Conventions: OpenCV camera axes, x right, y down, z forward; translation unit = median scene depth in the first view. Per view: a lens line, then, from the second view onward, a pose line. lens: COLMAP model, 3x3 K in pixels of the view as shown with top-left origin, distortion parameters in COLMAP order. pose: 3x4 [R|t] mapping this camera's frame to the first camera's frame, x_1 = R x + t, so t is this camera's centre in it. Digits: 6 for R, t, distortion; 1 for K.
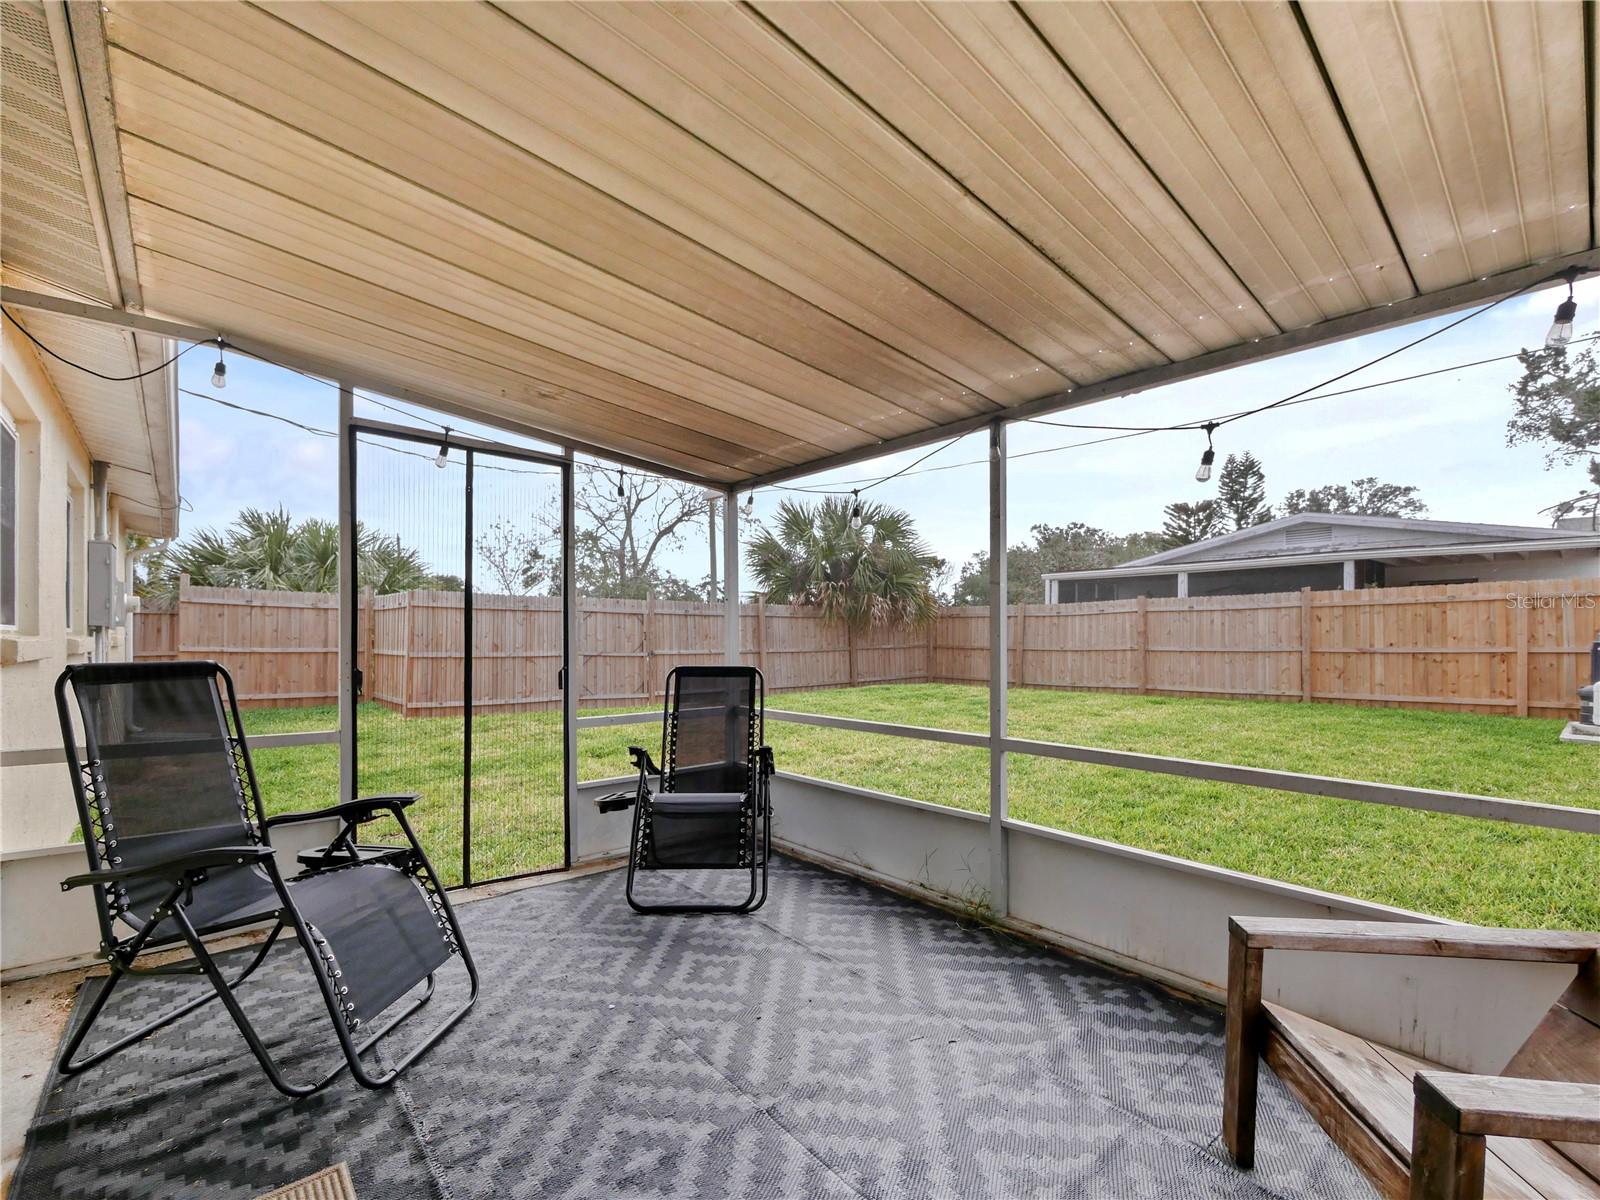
lens RADIAL K [[704.3, 0, 799.4], [0, 704.3, 627.7], [0, 0, 1]] dist [-0.001454, 0.000071]
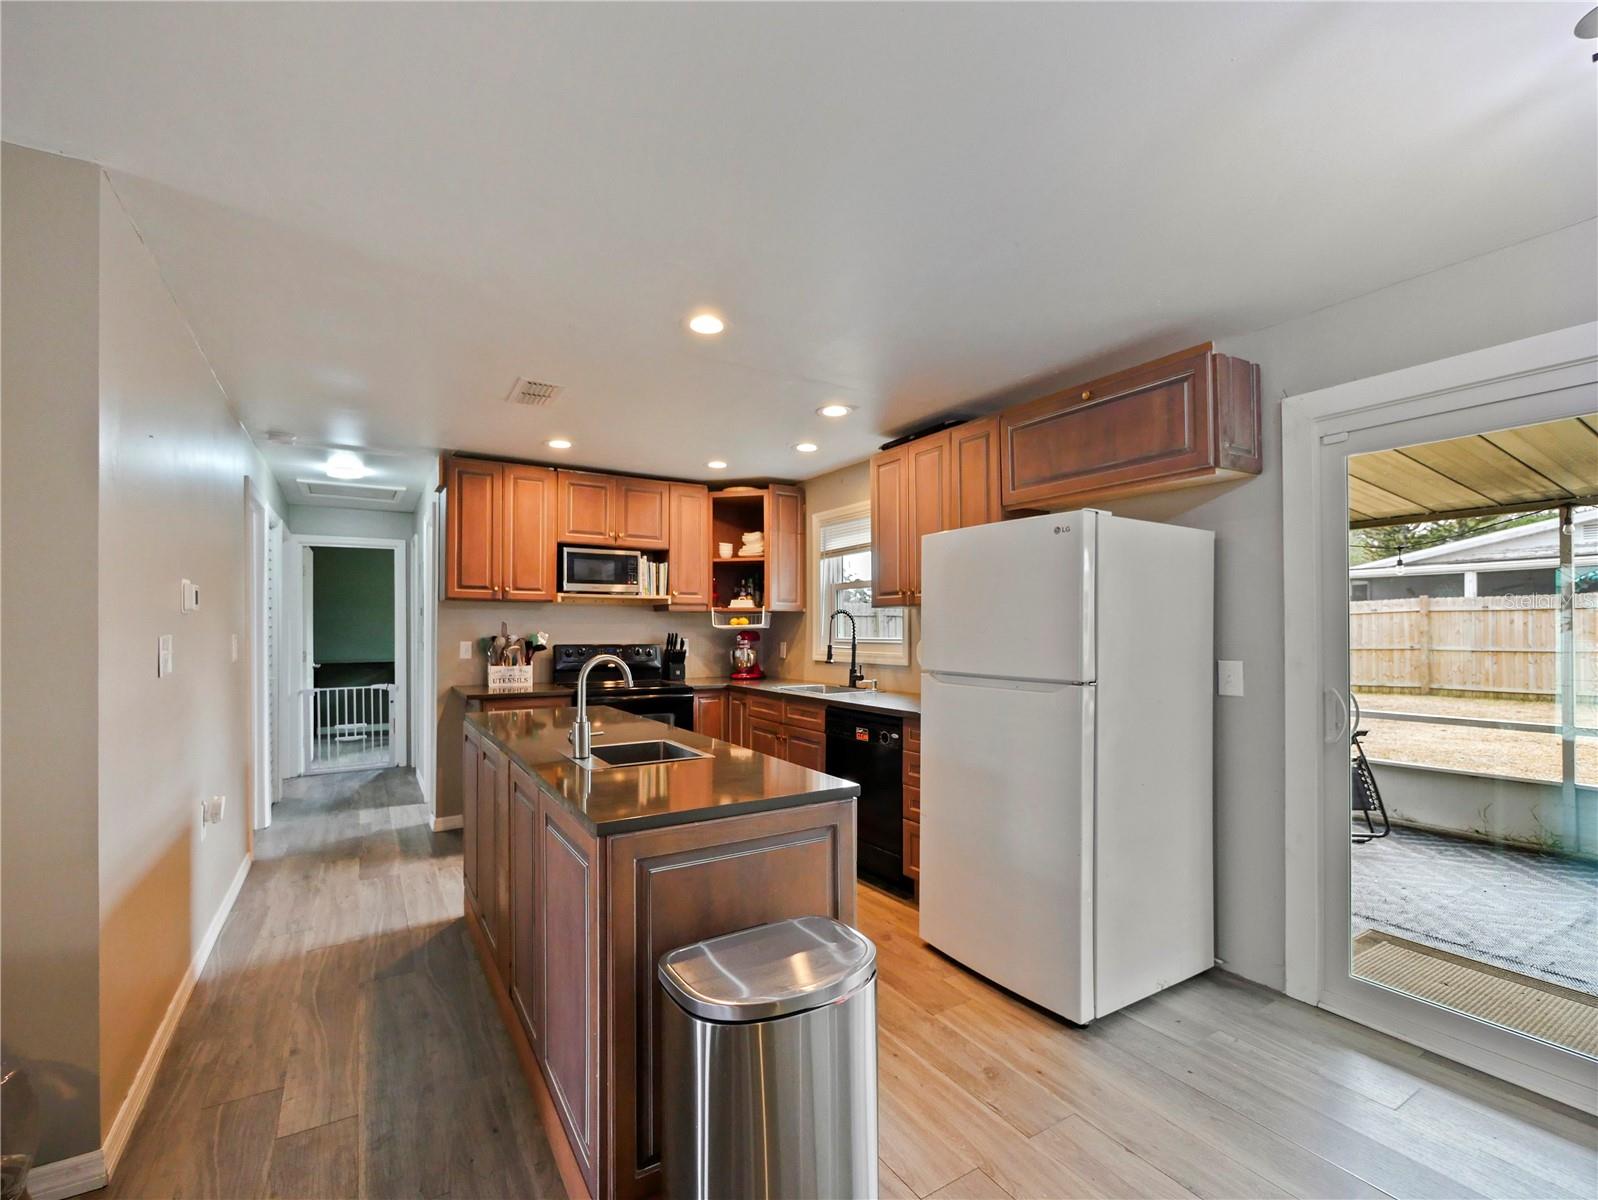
lens RADIAL K [[703.4, 0, 798.4], [0, 703.4, 627.7], [0, 0, 1]] dist [-0.001454, 0.000071]
pose [[0.984875, -0.001659, -0.173260, -0.254170], [0.003964, 0.999908, 0.012956, -0.018385], [0.173223, -0.013446, 0.984791, -0.169290]]
